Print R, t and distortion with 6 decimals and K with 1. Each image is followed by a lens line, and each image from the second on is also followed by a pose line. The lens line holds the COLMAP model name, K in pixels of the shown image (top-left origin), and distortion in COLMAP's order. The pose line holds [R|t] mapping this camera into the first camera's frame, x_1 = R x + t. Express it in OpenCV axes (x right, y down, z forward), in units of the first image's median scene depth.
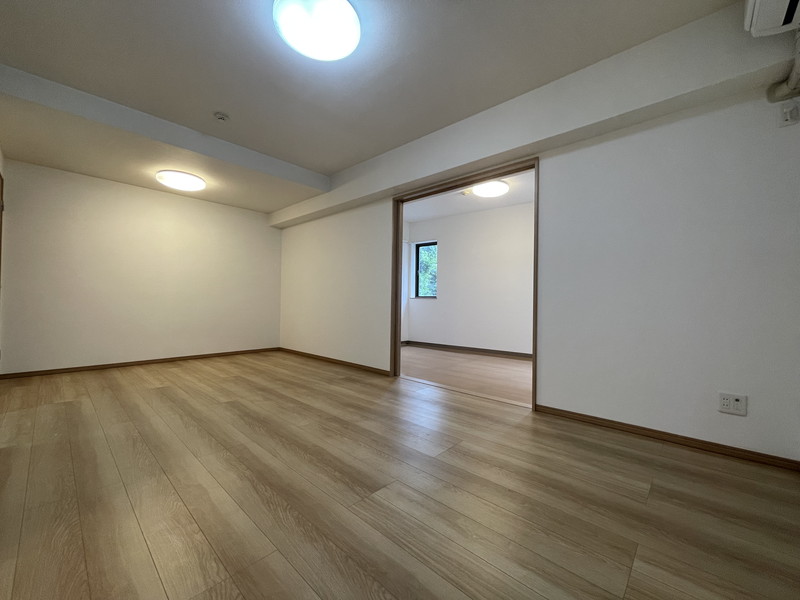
lens RADIAL K [[323.6, 0, 397.7], [0, 323.6, 299.2], [0, 0, 1]] dist [-0.004769, -0.000129]
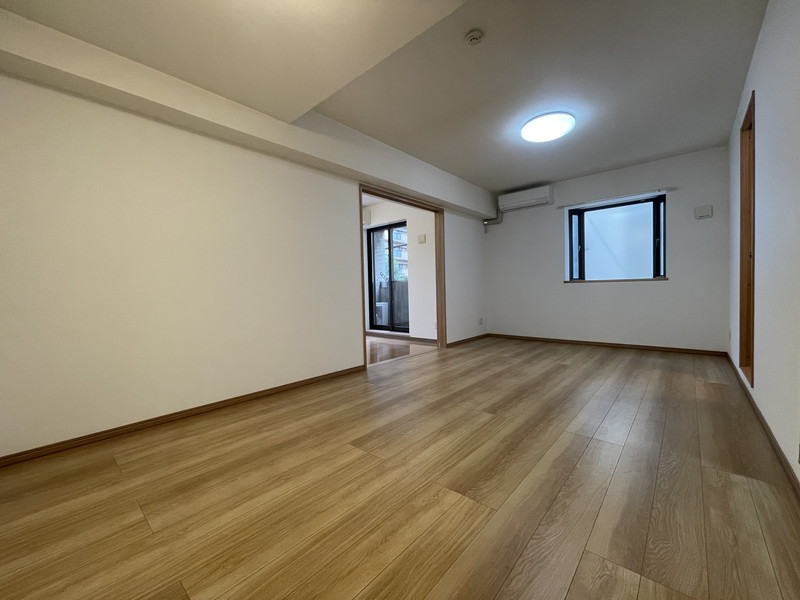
lens RADIAL K [[323.6, 0, 400.4], [0, 323.6, 298.1], [0, 0, 1]] dist [-0.004769, -0.000129]
pose [[-0.023428, -0.037000, 0.999041, -1.270780], [0.019215, 0.999114, 0.037453, -0.013246], [-0.999541, 0.020074, -0.022696, 1.178918]]
